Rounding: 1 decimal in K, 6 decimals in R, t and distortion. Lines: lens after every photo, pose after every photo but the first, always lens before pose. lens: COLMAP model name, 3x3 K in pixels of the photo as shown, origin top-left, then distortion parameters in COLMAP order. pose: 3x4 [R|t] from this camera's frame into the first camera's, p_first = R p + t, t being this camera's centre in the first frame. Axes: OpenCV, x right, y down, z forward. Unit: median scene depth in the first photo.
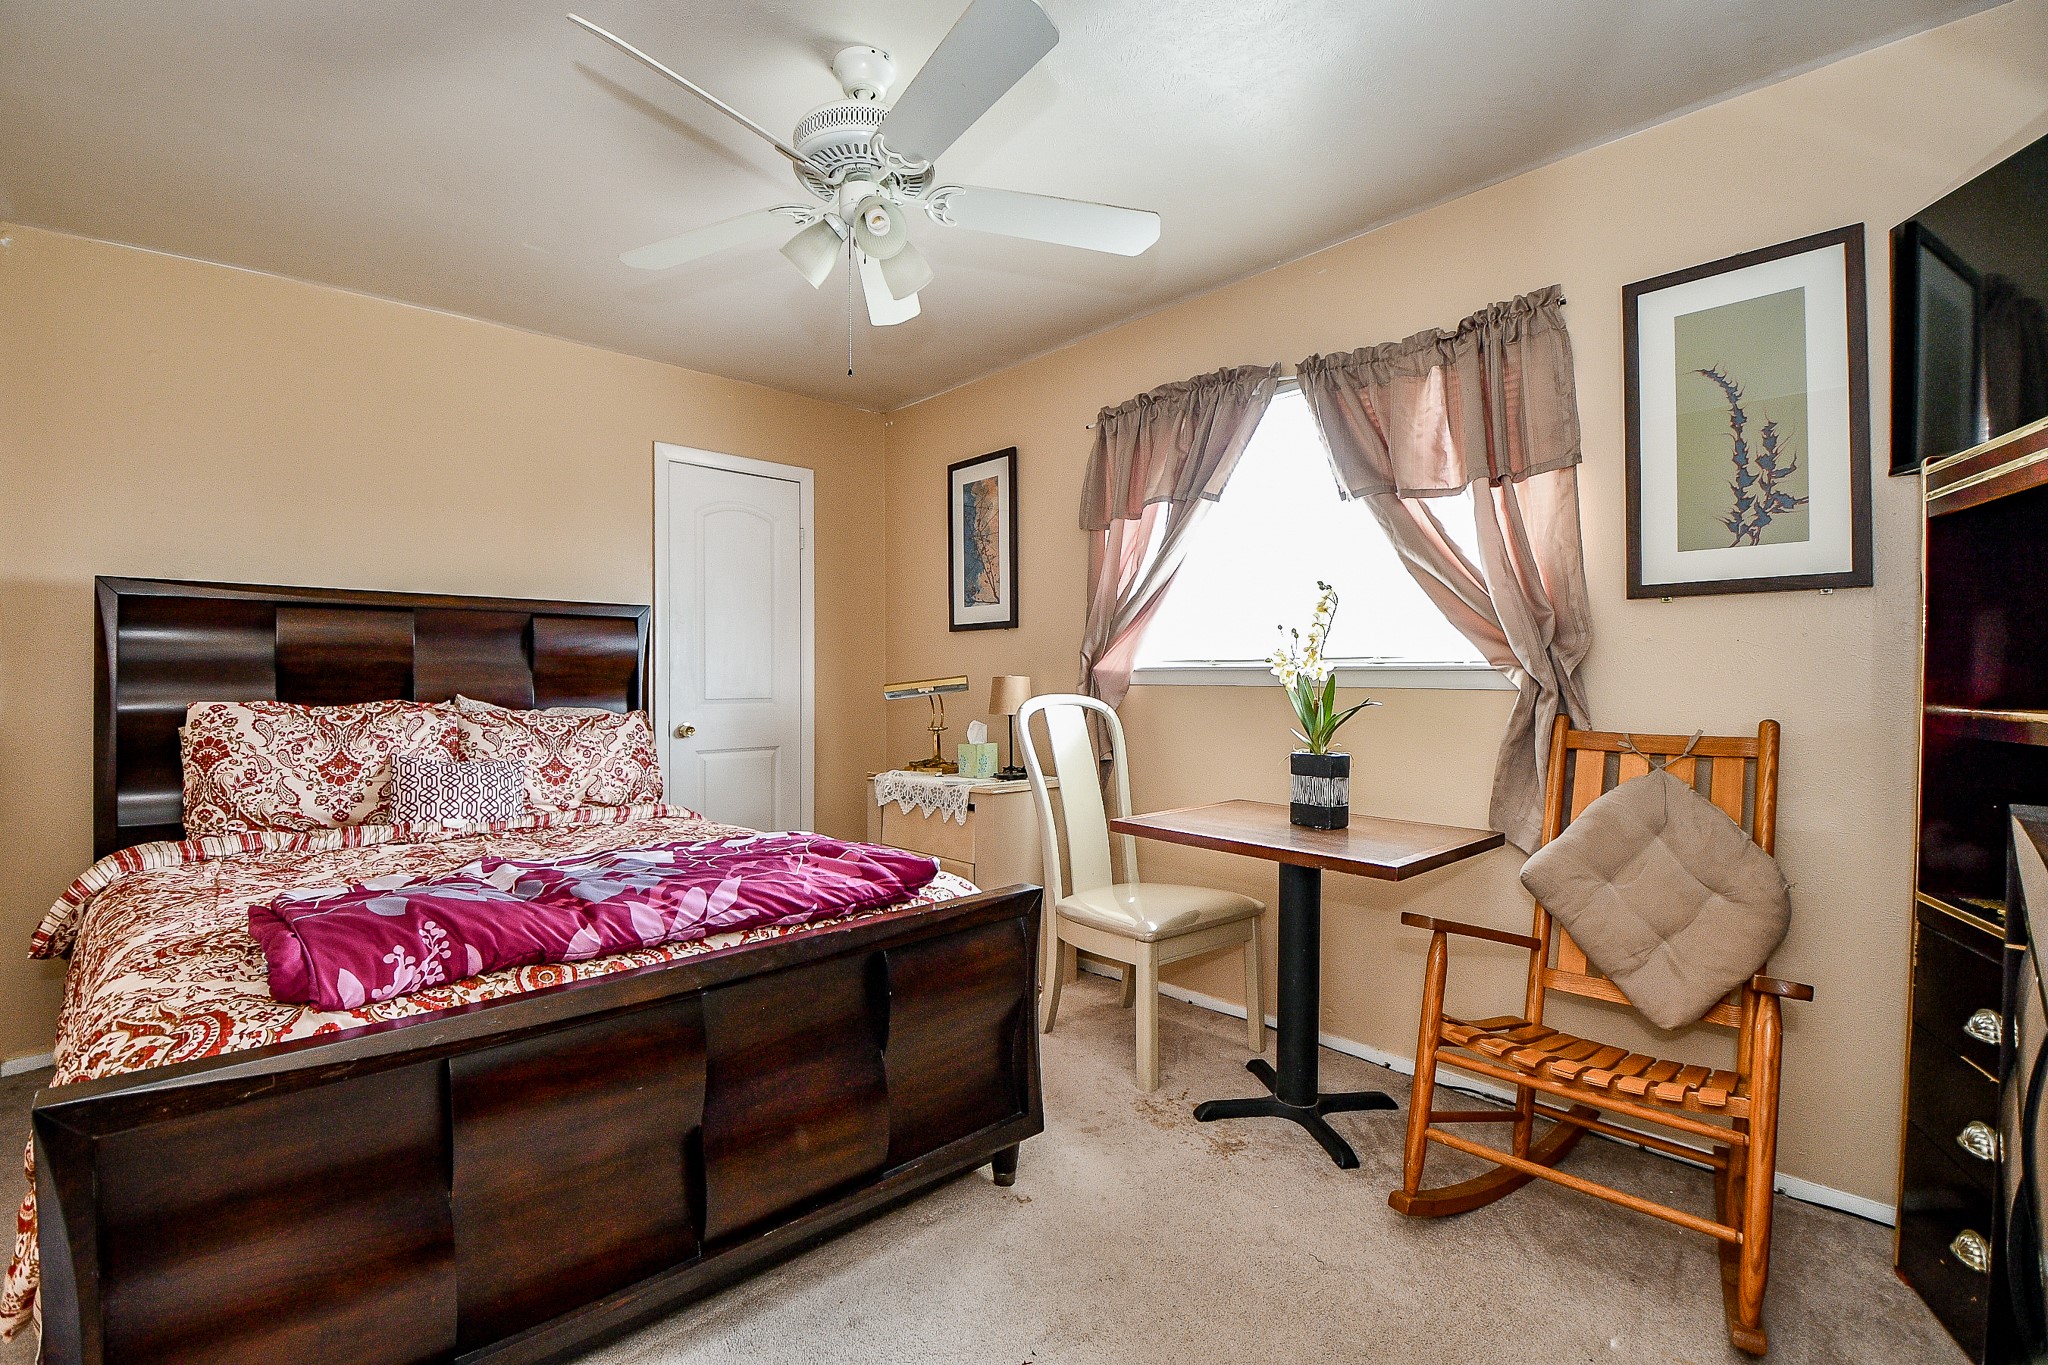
lens RADIAL K [[903.8, 0, 1009.0], [0, 903.8, 677.2], [0, 0, 1]] dist [-0.001410, -0.011763]
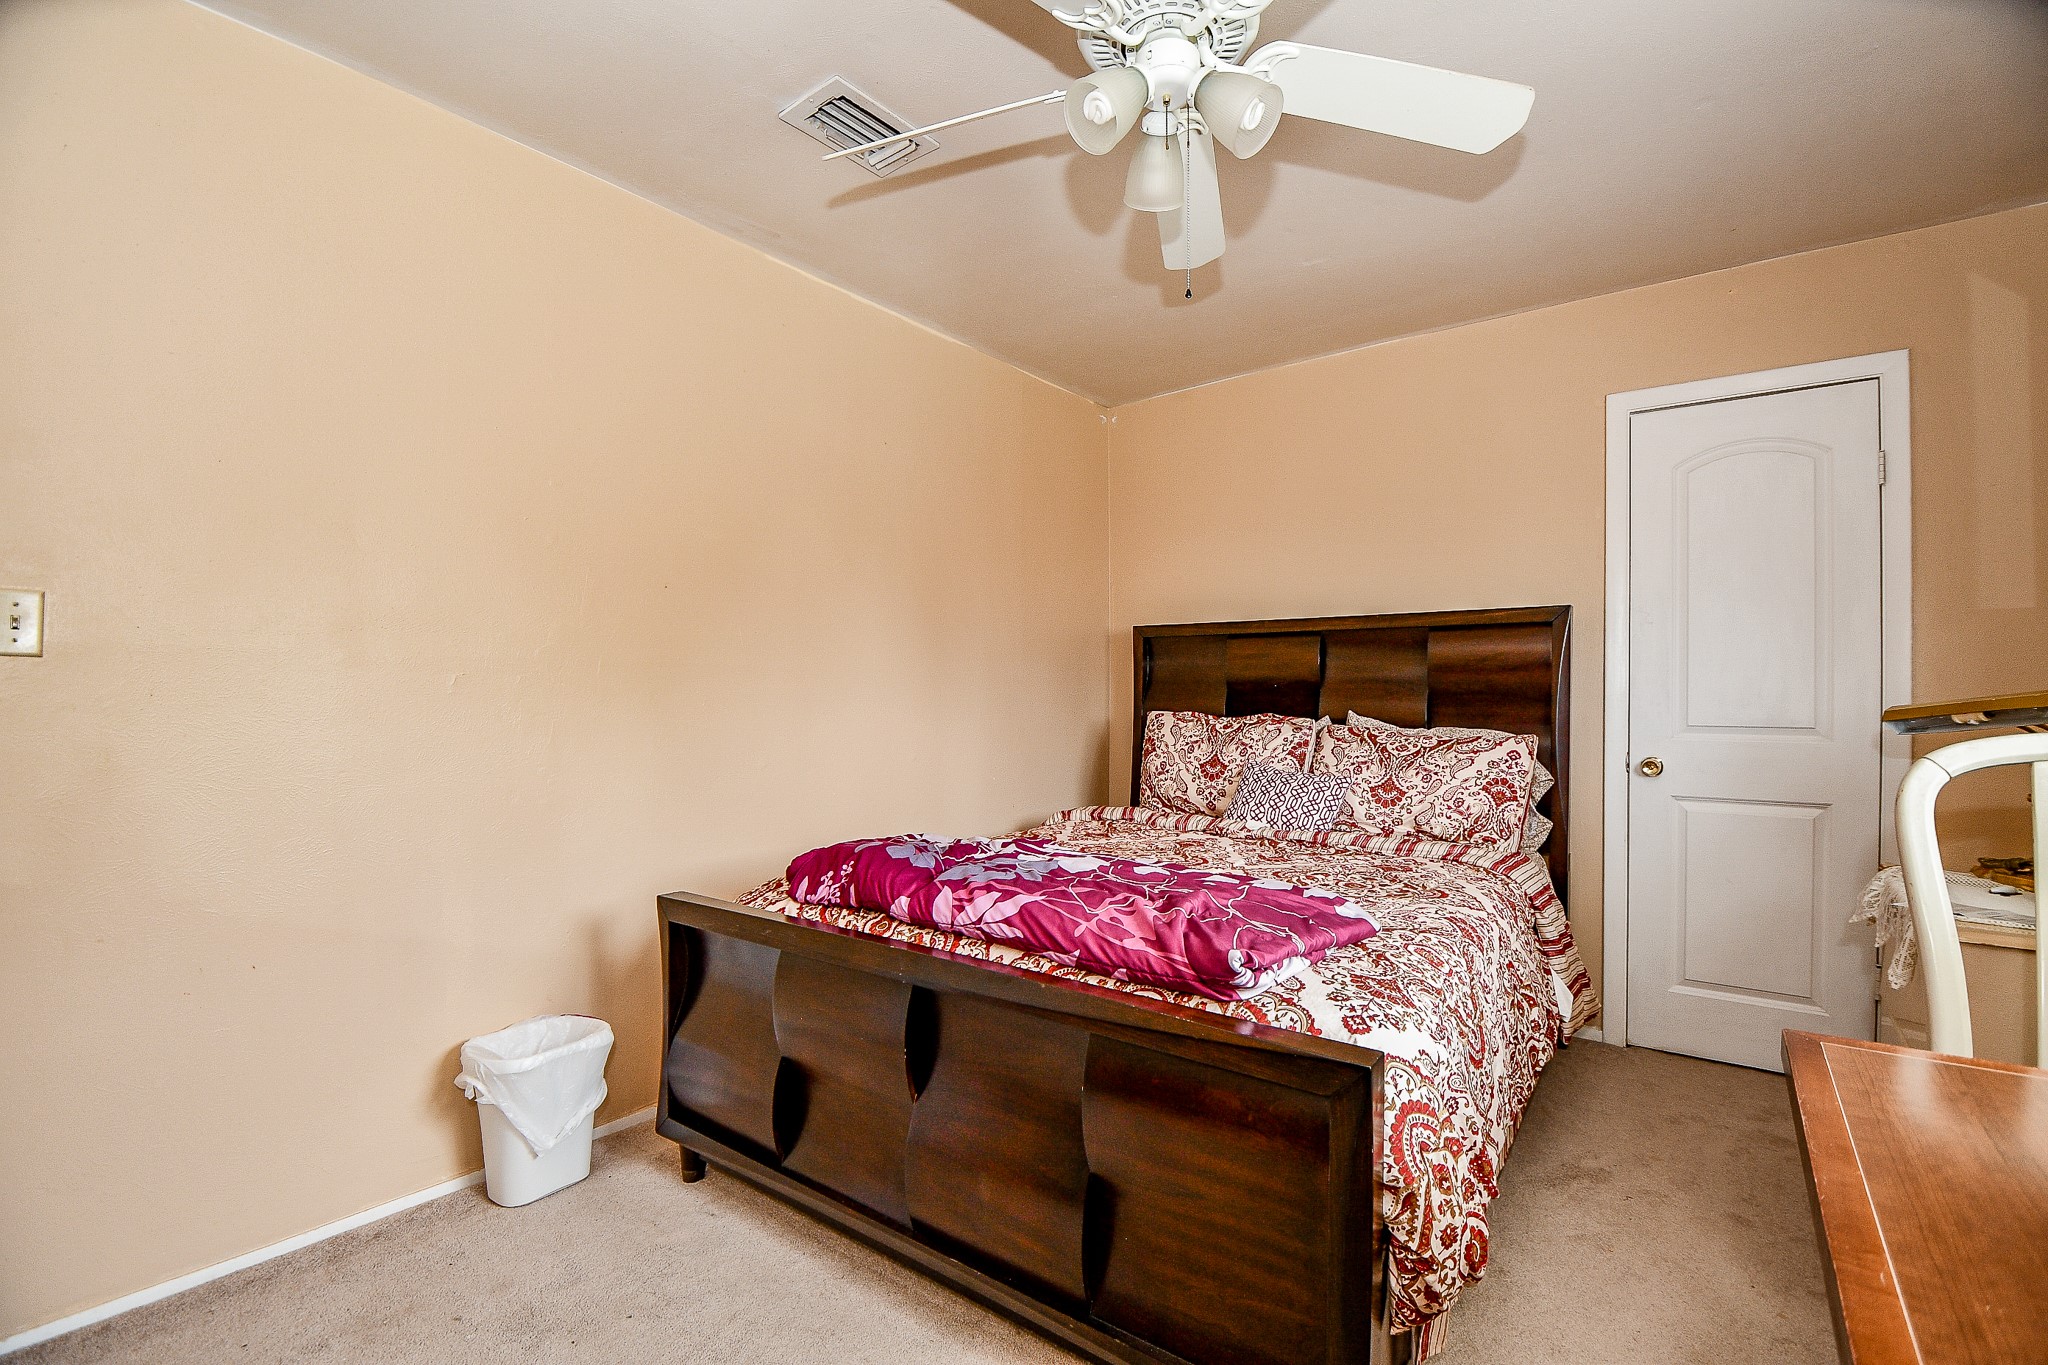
lens RADIAL K [[903.8, 0, 1007.3], [0, 903.8, 685.5], [0, 0, 1]] dist [-0.001410, -0.011763]
pose [[0.171170, -0.005868, -0.985224, 0.405793], [-0.003281, 0.999973, -0.006526, -0.001363], [0.985236, 0.004350, 0.171146, 0.488722]]
